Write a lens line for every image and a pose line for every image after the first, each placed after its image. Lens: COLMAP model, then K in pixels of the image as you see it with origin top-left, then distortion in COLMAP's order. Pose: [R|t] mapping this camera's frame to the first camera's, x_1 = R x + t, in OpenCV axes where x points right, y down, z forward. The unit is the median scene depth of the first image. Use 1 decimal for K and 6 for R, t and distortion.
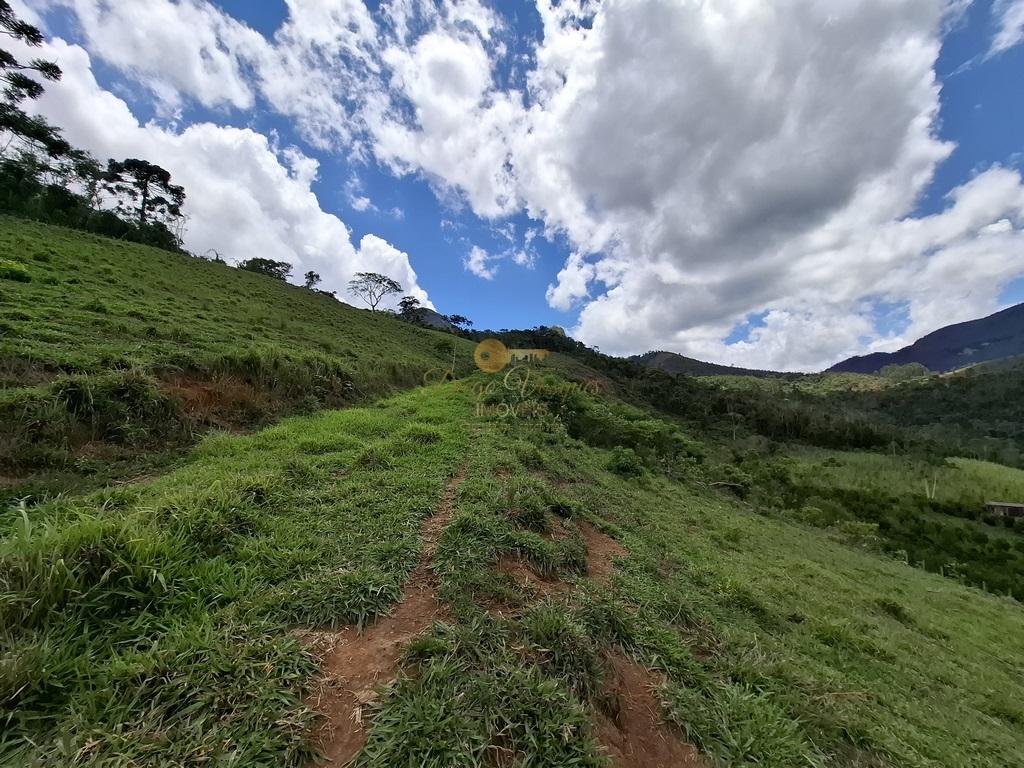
lens RADIAL K [[397.5, 0, 492.9], [0, 397.5, 389.2], [0, 0, 1]] dist [0.000666, 0.000044]
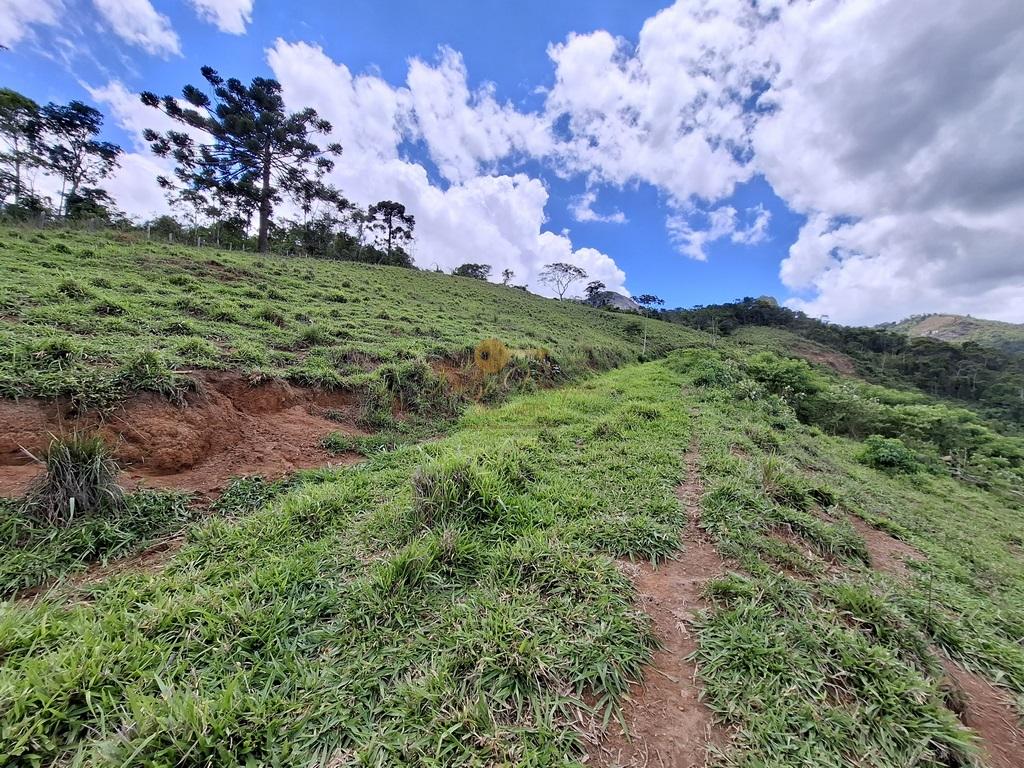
lens RADIAL K [[399.4, 0, 477.9], [0, 399.4, 384.7], [0, 0, 1]] dist [-0.000677, 0.000033]
pose [[0.908737, -0.015813, -0.417070, -0.089220], [0.023448, 0.999638, 0.013190, 0.013501], [0.416710, -0.021765, 0.908779, -0.078056]]
